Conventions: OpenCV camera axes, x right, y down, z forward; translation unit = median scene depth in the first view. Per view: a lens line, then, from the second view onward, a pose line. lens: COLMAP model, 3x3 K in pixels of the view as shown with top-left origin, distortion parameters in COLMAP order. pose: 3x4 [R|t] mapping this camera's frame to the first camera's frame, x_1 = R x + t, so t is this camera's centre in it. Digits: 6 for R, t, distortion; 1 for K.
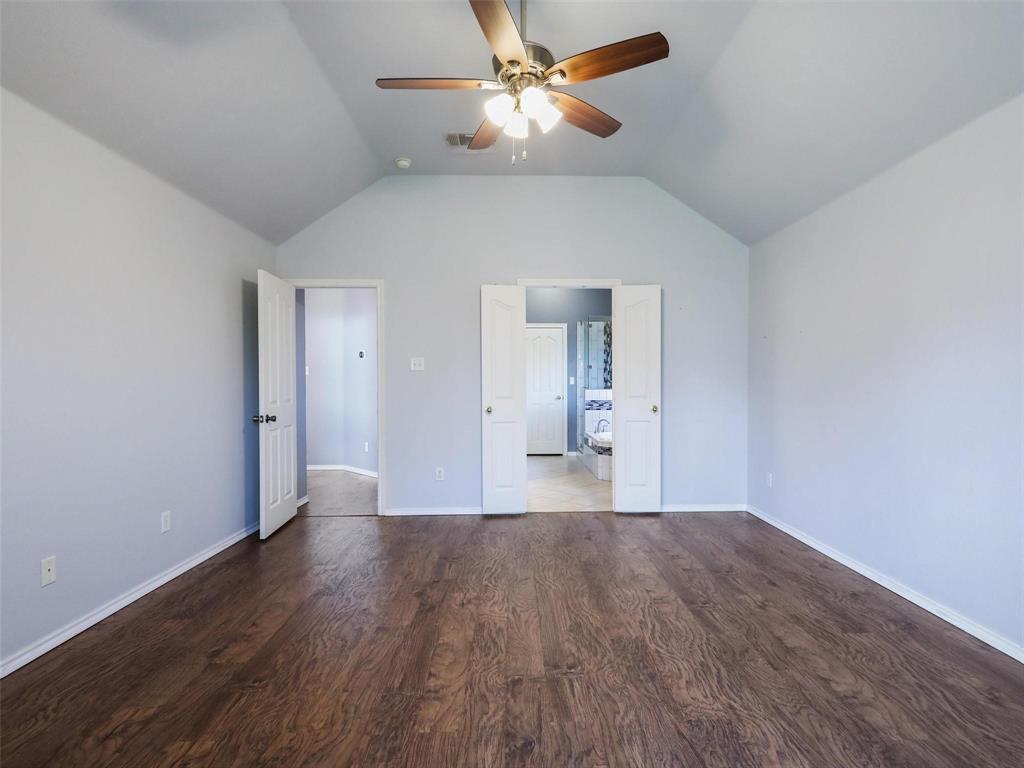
lens RADIAL K [[524.3, 0, 512.0], [0, 524.3, 384.0], [0, 0, 1]] dist [0.003182, 0.000133]
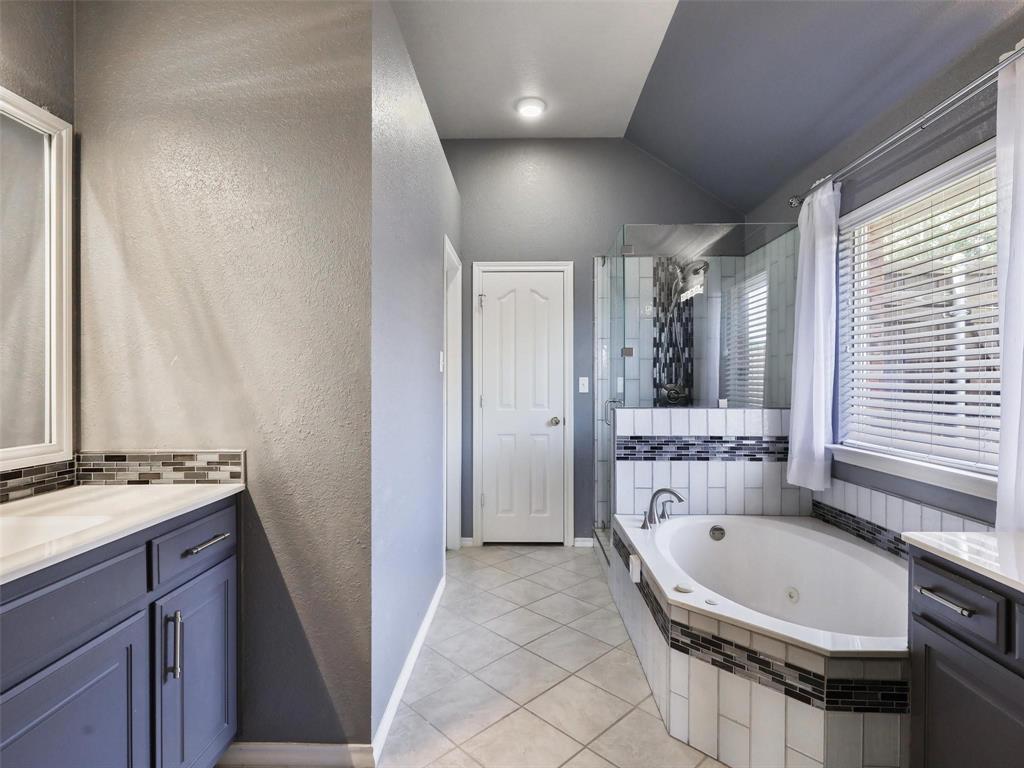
lens RADIAL K [[524.3, 0, 512.0], [0, 524.3, 384.0], [0, 0, 1]] dist [0.003182, 0.000133]
pose [[0.999591, 0.000854, -0.028589, 0.064543], [-0.000795, 0.999998, 0.002070, -0.007773], [0.028591, -0.002047, 0.999589, 0.536463]]
